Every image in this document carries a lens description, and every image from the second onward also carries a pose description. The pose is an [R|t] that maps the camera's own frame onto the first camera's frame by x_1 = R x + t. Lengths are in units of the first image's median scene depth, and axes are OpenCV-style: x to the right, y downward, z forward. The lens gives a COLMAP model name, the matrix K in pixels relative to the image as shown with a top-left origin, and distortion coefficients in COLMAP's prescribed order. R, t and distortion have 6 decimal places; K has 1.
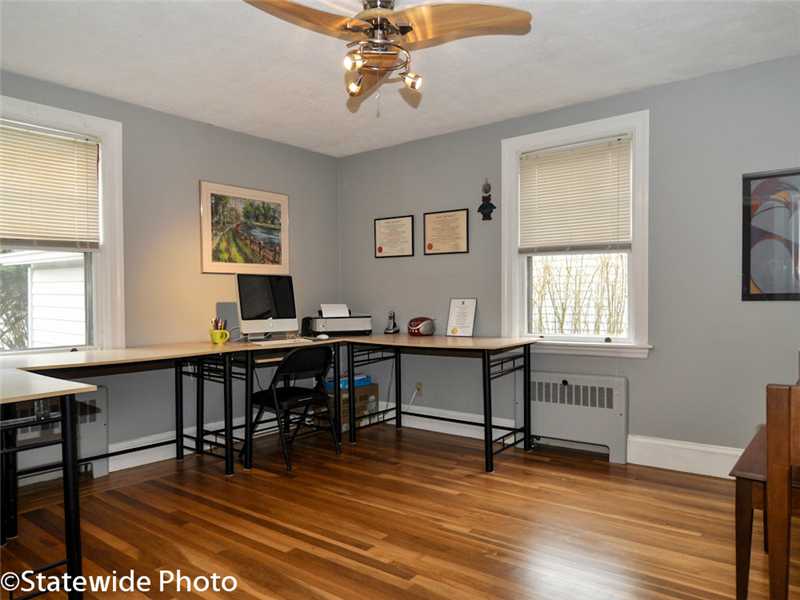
lens RADIAL K [[568.4, 0, 400.0], [0, 568.4, 300.0], [0, 0, 1]] dist [-0.000712, -0.002248]
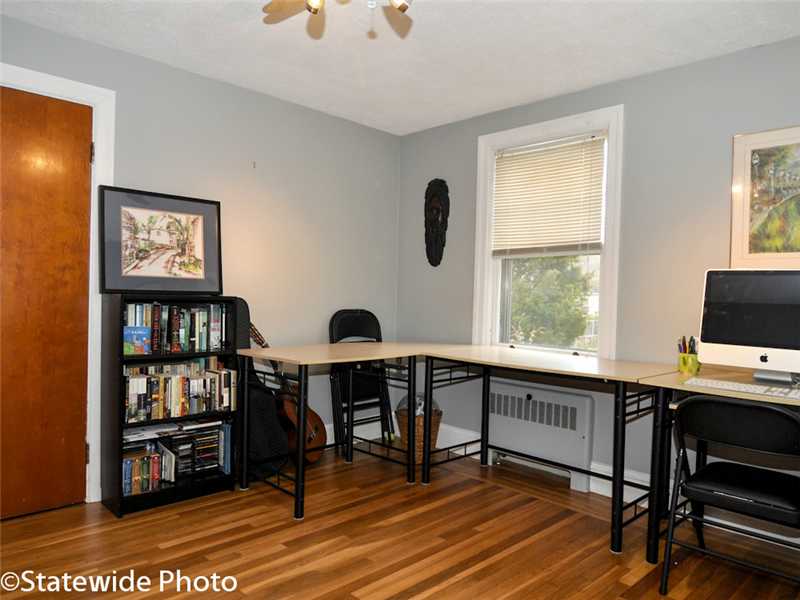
lens RADIAL K [[568.4, 0, 400.0], [0, 568.4, 300.0], [0, 0, 1]] dist [-0.000712, -0.002248]
pose [[-0.114065, 0.008211, -0.993439, 0.405313], [-0.037642, 0.999212, 0.012581, -0.006569], [0.992760, 0.038830, -0.113666, 0.734480]]
